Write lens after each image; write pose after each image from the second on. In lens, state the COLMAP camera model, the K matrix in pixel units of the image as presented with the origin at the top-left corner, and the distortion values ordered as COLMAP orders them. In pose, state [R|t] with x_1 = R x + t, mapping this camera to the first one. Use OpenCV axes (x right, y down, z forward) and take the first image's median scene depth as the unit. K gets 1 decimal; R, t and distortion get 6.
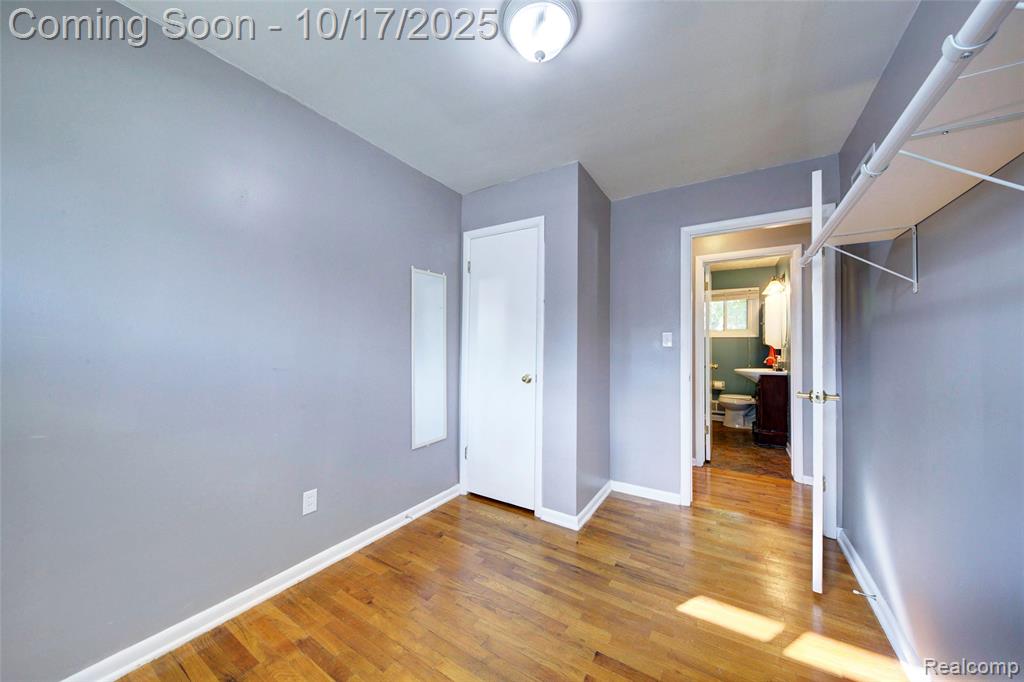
lens RADIAL K [[352.1, 0, 511.6], [0, 352.1, 341.6], [0, 0, 1]] dist [0.006560, -0.005319]
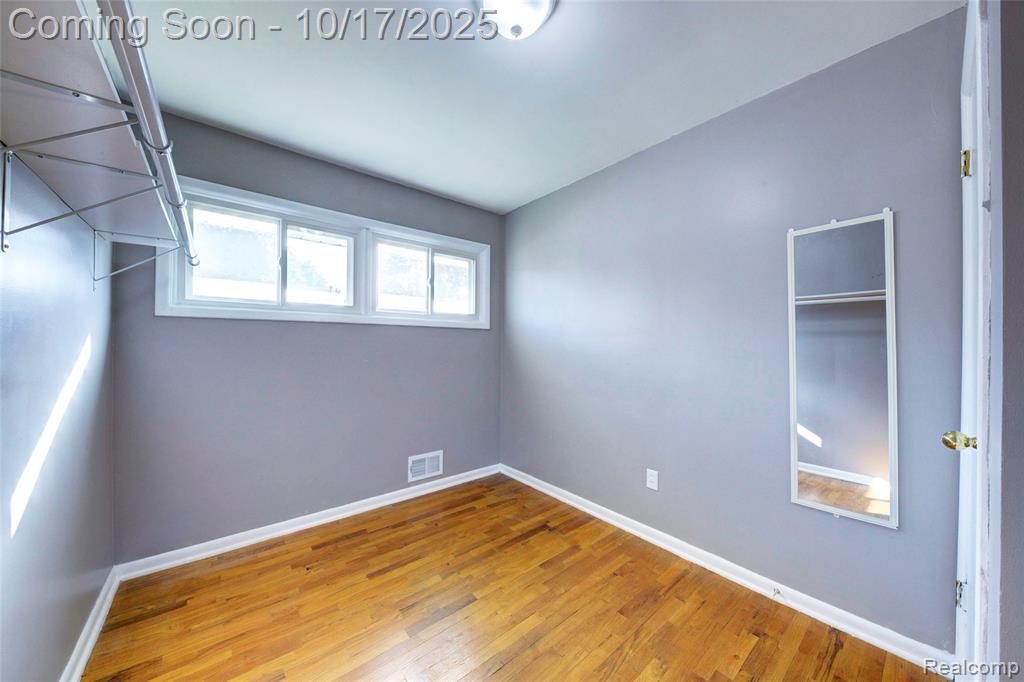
lens RADIAL K [[352.1, 0, 505.9], [0, 352.1, 343.8], [0, 0, 1]] dist [0.006560, -0.005319]
pose [[-0.328824, -0.005548, -0.944375, 0.798820], [0.009187, 0.999917, -0.009073, 0.011638], [0.944347, -0.011660, -0.328746, 1.076508]]
